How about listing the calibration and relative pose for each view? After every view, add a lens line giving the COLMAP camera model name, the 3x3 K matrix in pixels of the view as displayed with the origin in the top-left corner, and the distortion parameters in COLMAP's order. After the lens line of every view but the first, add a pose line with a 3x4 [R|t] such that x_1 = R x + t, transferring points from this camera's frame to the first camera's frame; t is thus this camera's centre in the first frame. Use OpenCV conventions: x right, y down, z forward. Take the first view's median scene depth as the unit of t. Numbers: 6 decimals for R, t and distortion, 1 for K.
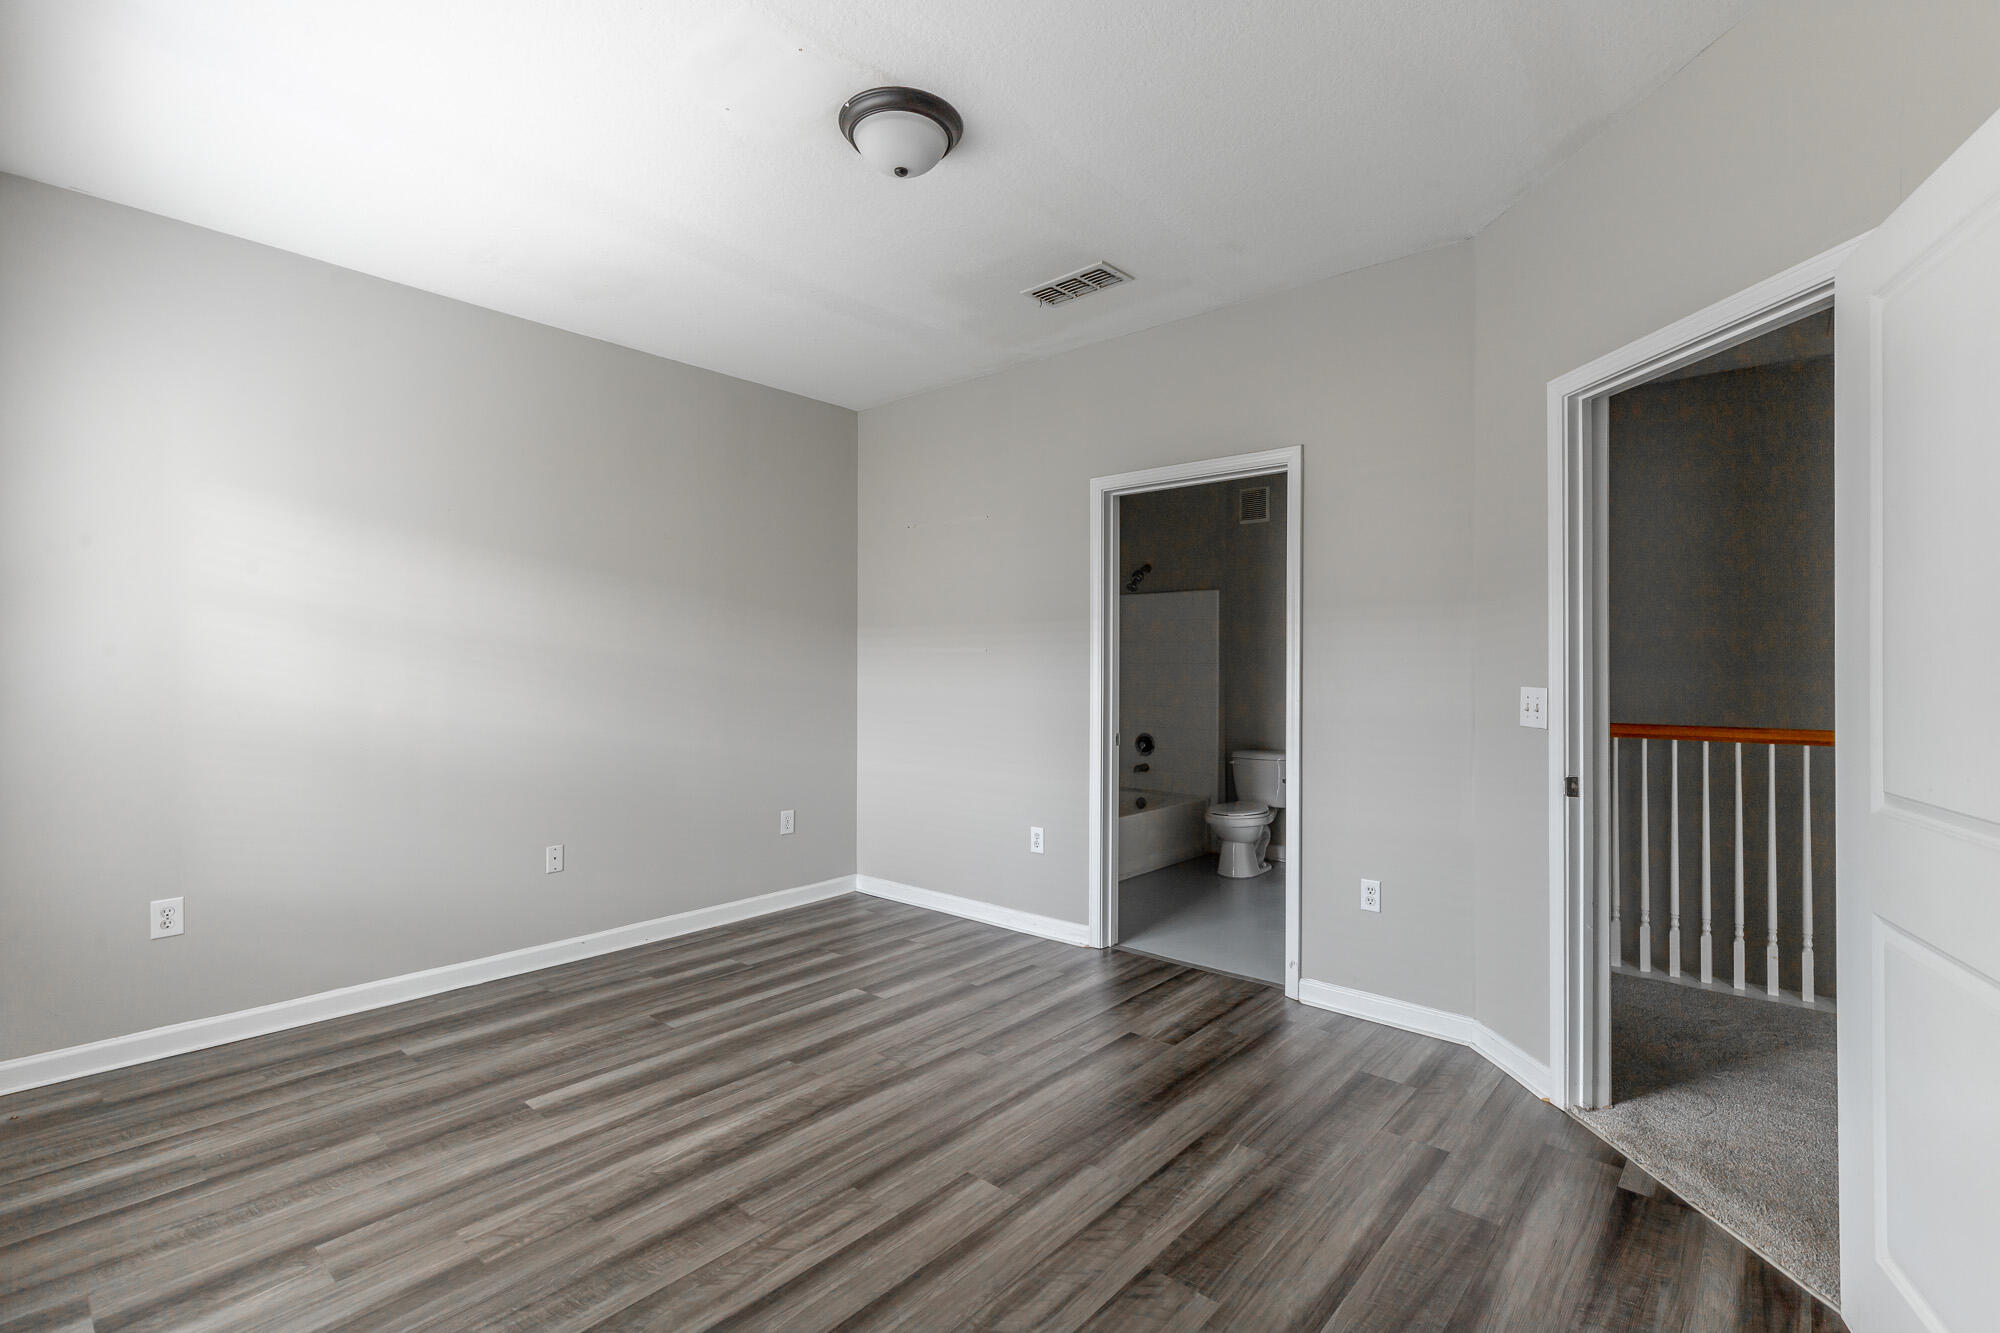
lens RADIAL K [[902.2, 0, 1030.0], [0, 902.2, 663.6], [0, 0, 1]] dist [0.008730, -0.001424]
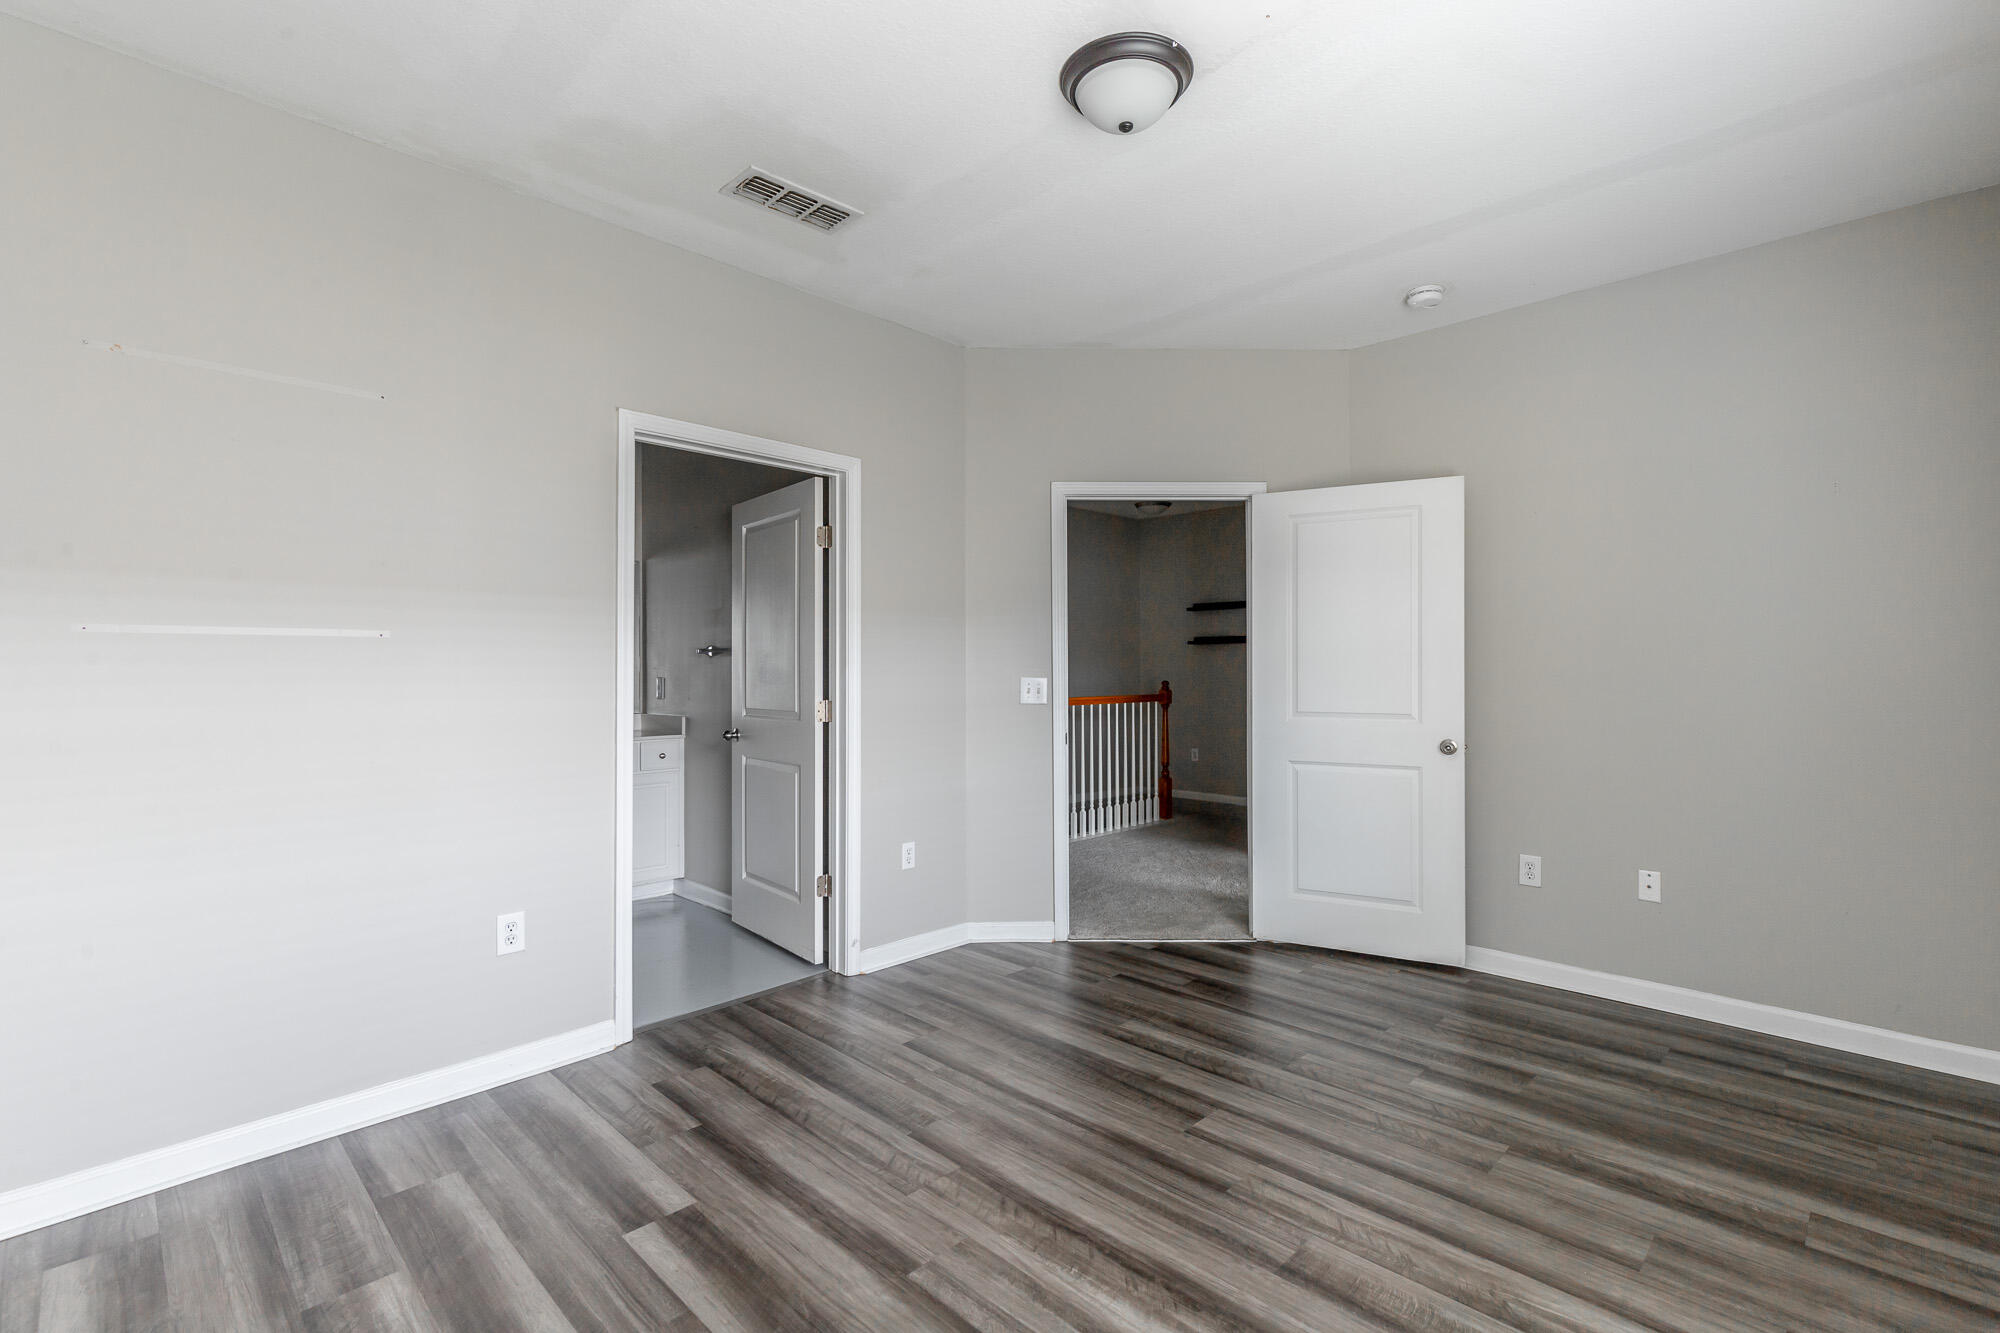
lens RADIAL K [[902.2, 0, 1009.7], [0, 902.2, 665.1], [0, 0, 1]] dist [0.008730, -0.001424]
pose [[0.071447, 0.001662, 0.997443, -1.008327], [0.000470, 0.999998, -0.001700, 0.009614], [-0.997444, 0.000591, 0.071446, 0.986583]]
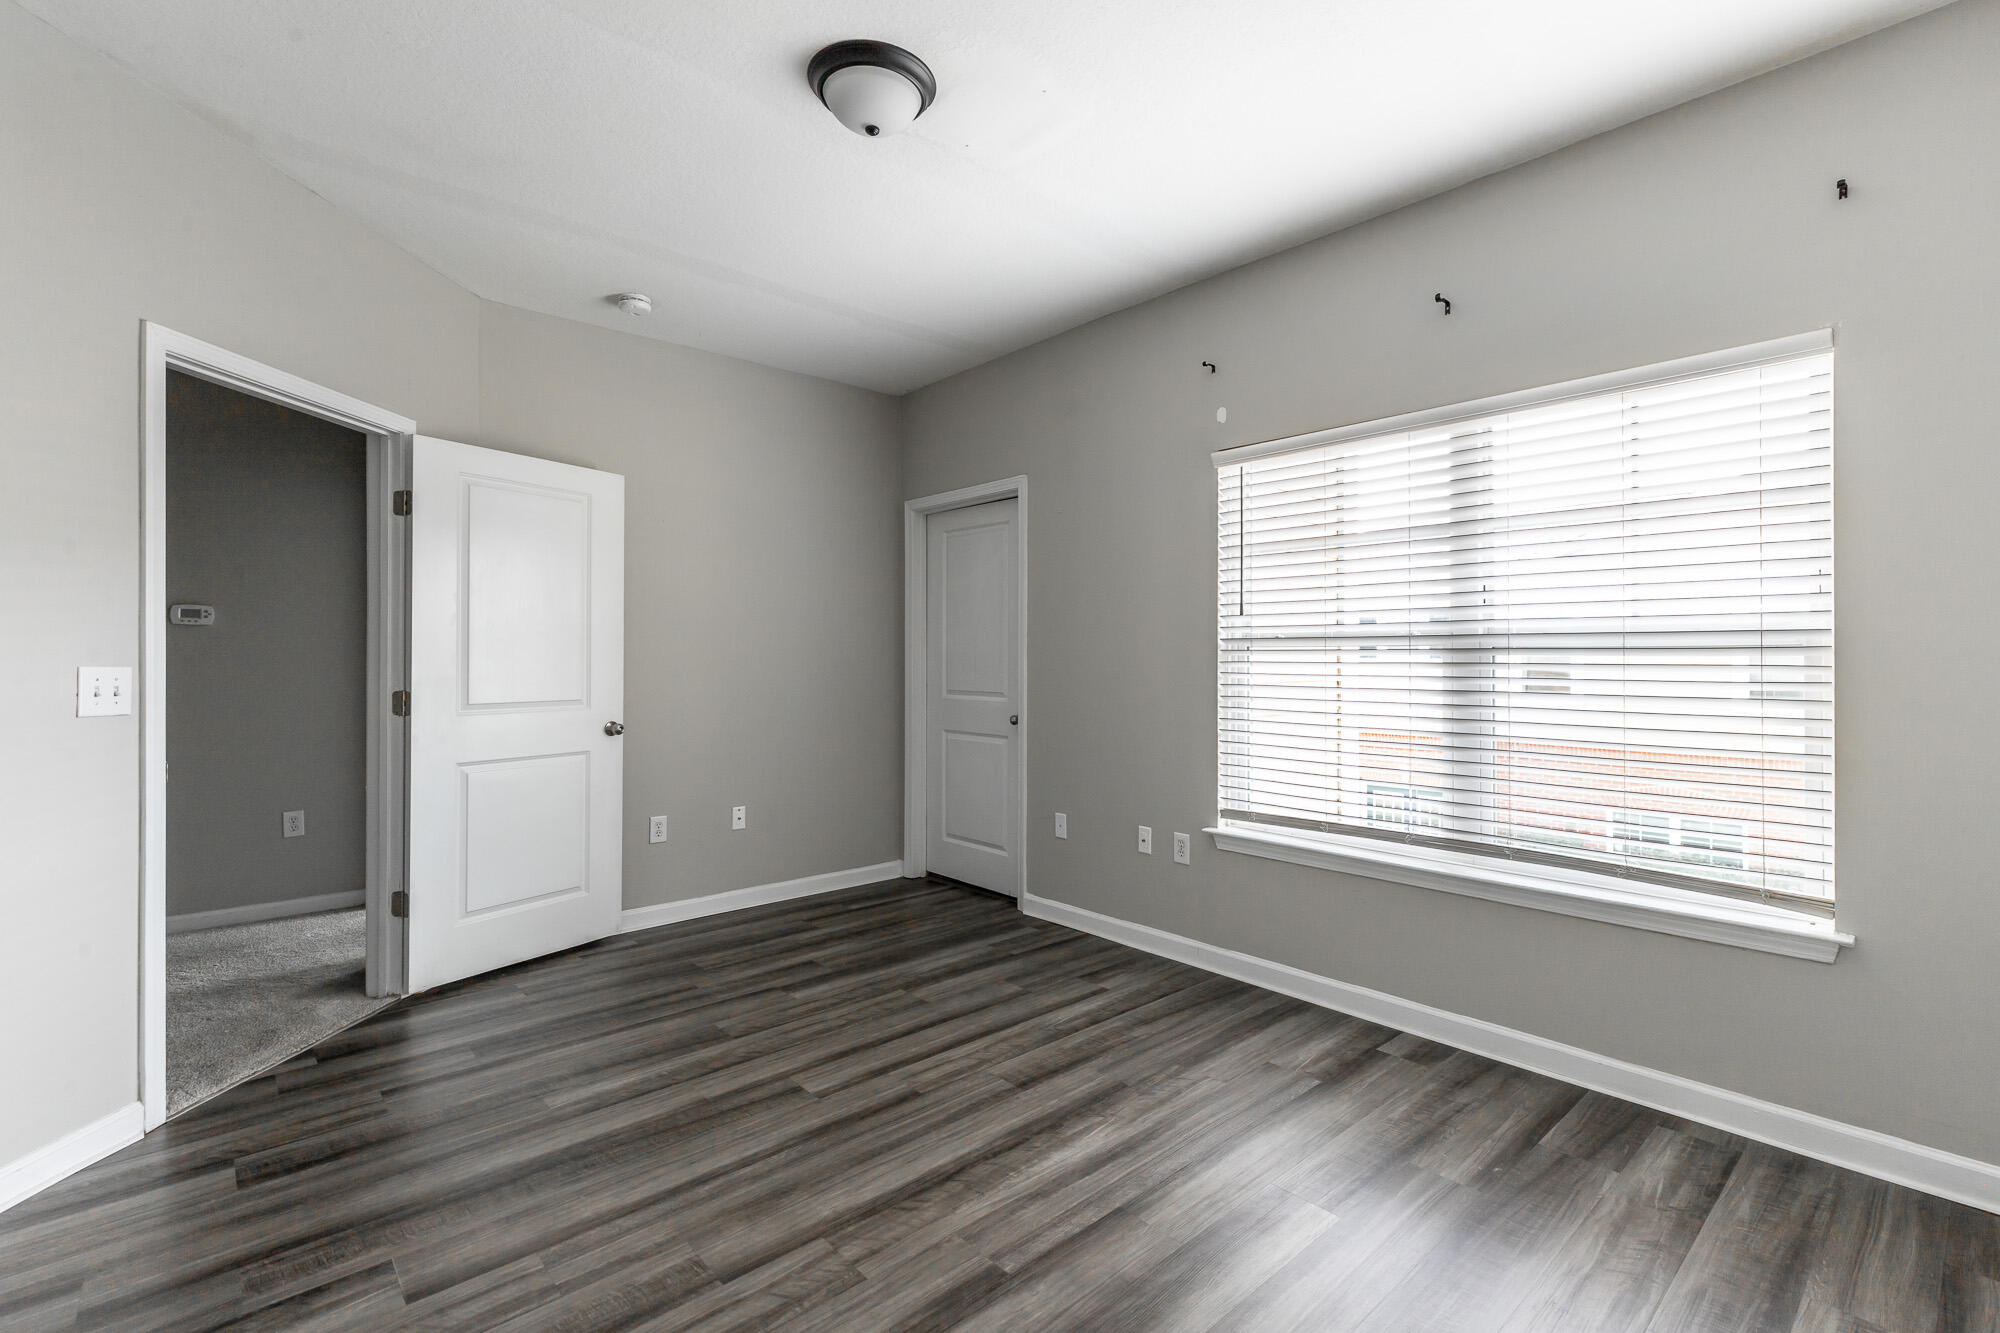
lens RADIAL K [[902.2, 0, 1012.4], [0, 902.2, 662.6], [0, 0, 1]] dist [0.008730, -0.001424]
pose [[-0.991417, -0.001534, 0.130731, -0.391434], [-0.000950, 0.999989, 0.004525, 0.018891], [-0.130737, 0.004362, -0.991407, 1.806166]]
